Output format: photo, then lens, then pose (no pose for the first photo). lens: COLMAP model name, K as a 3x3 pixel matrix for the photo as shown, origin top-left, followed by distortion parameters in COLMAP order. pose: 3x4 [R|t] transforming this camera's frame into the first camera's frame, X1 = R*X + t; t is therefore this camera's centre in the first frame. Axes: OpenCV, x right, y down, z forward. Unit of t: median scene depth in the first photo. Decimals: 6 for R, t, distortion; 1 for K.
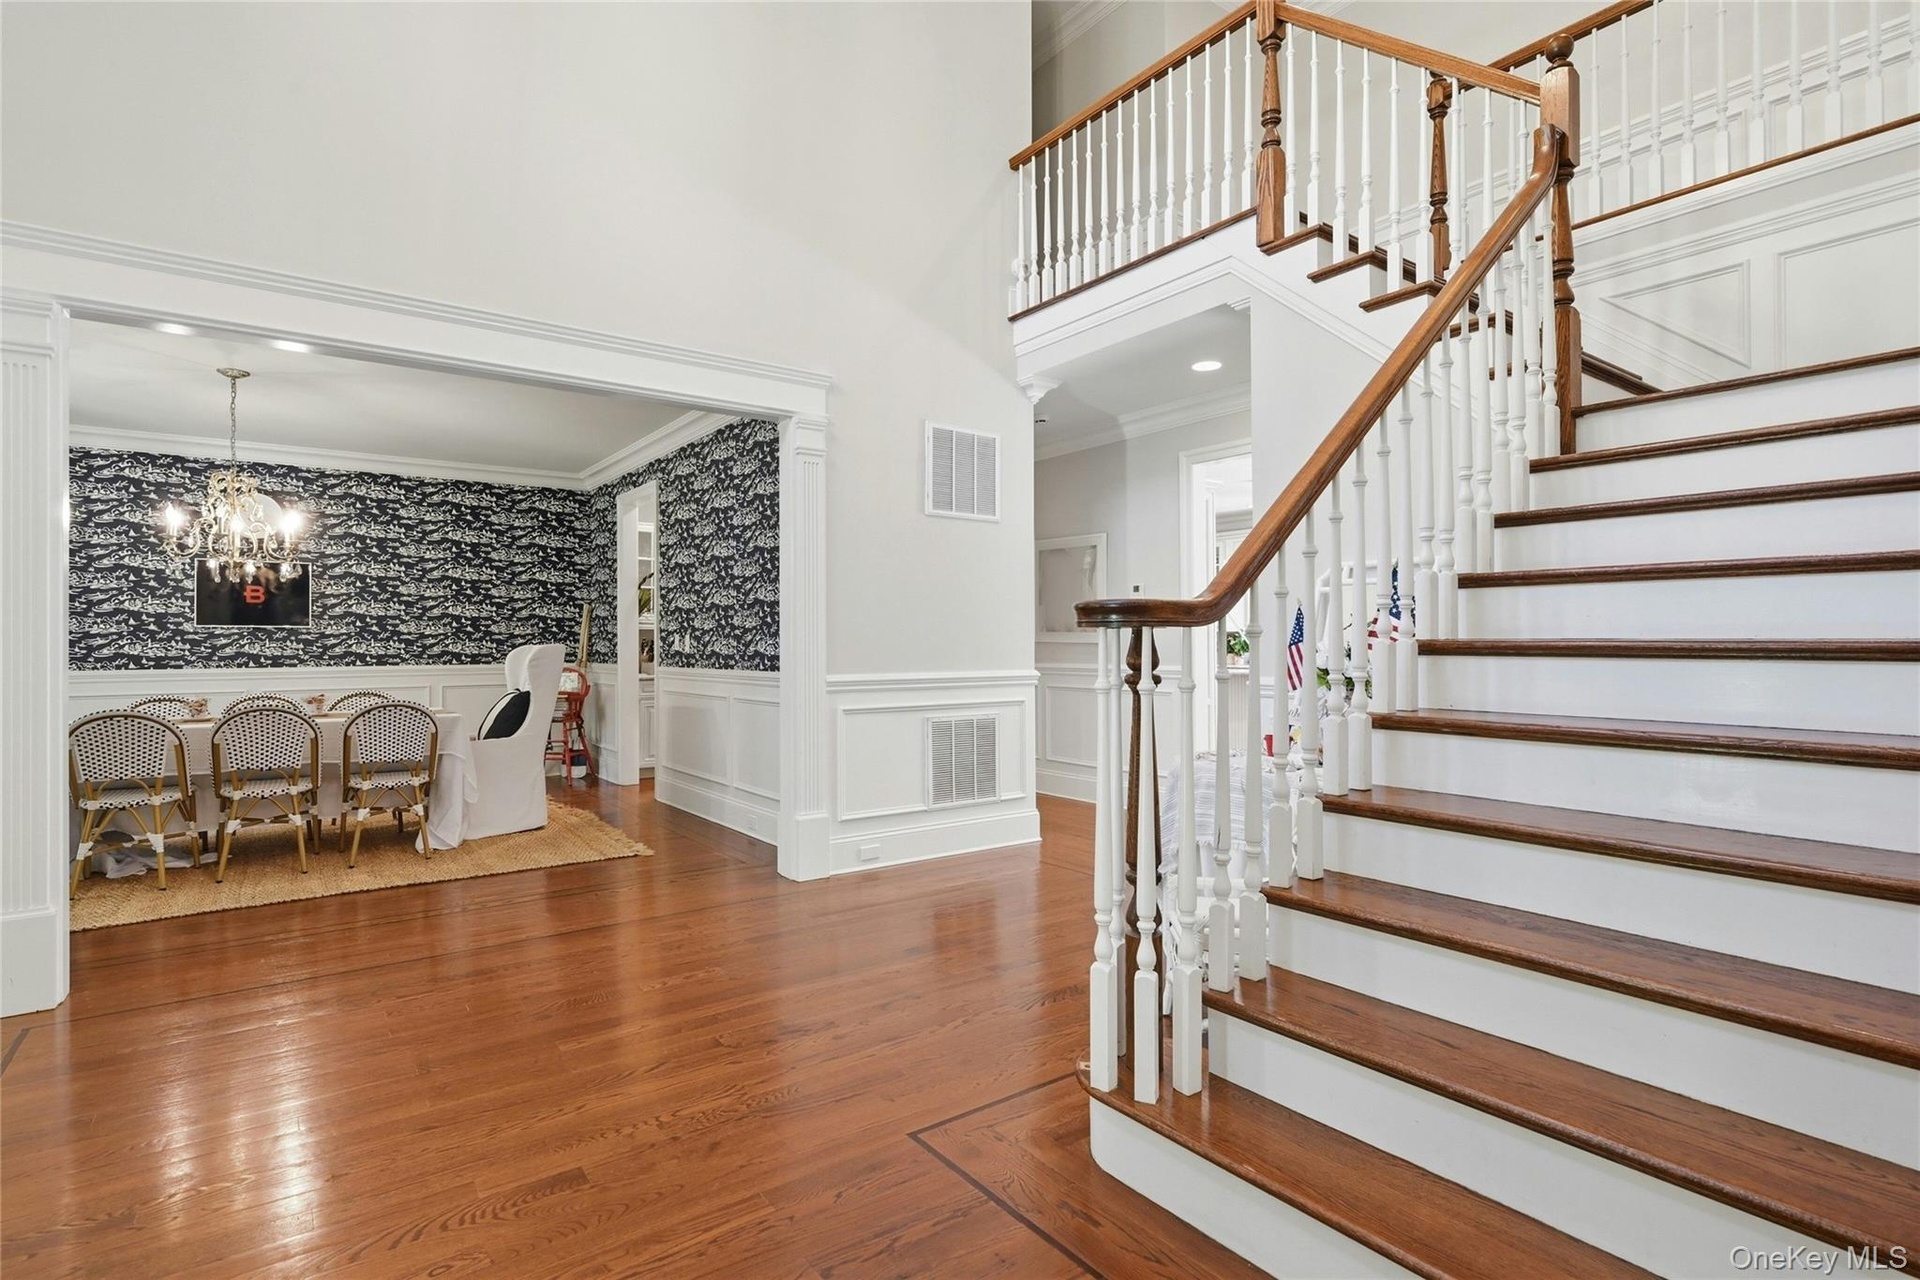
lens RADIAL K [[948.2, 0, 964.3], [0, 948.2, 634.5], [0, 0, 1]] dist [0.000407, 0.000288]
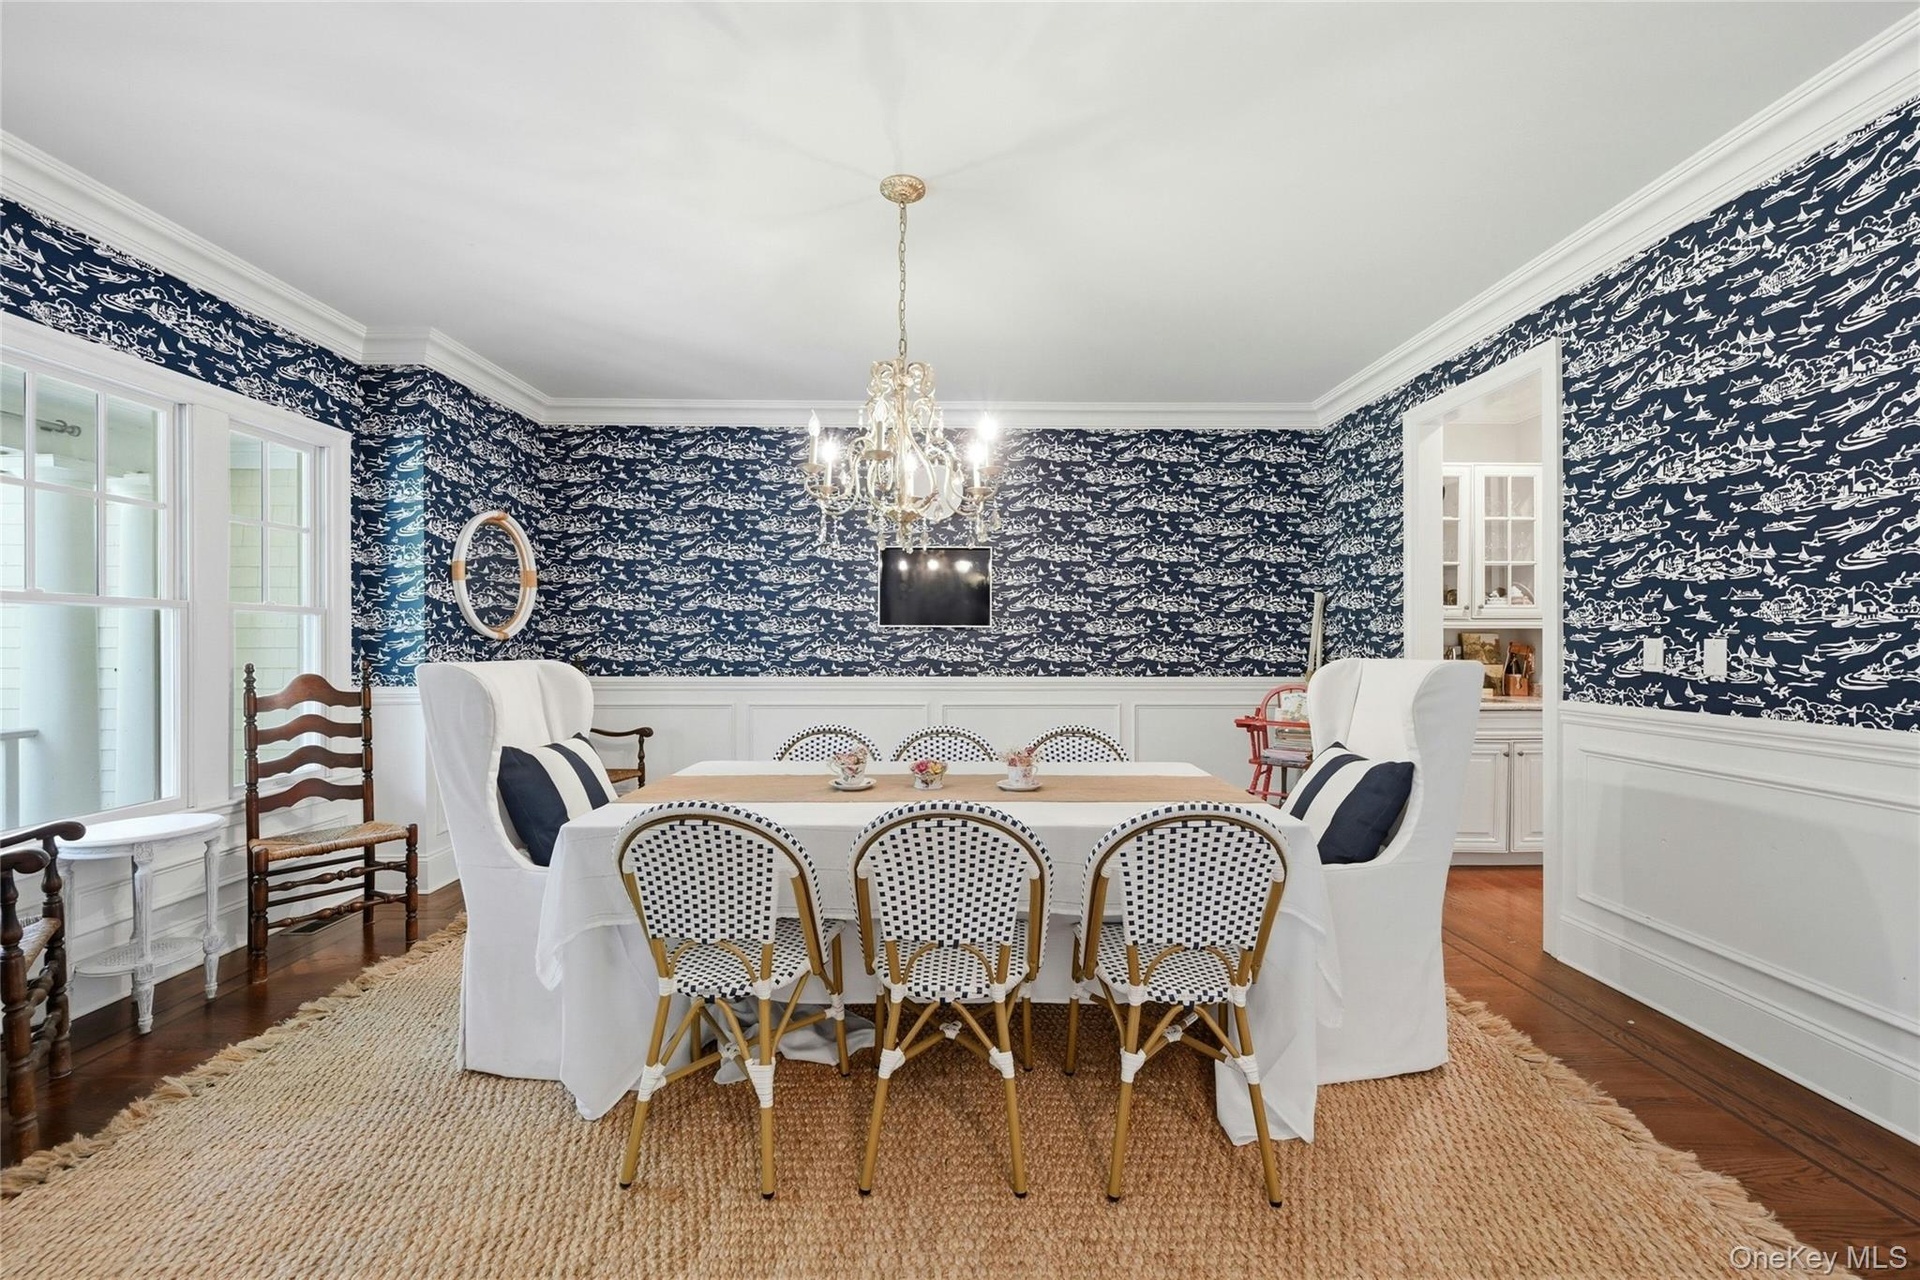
lens RADIAL K [[948.2, 0, 960.5], [0, 948.2, 641.0], [0, 0, 1]] dist [0.000407, 0.000288]
pose [[0.814755, 0.003949, -0.579792, -0.243986], [0.000019, 0.999977, 0.006837, -0.001490], [0.579806, -0.005582, 0.814736, 0.329935]]
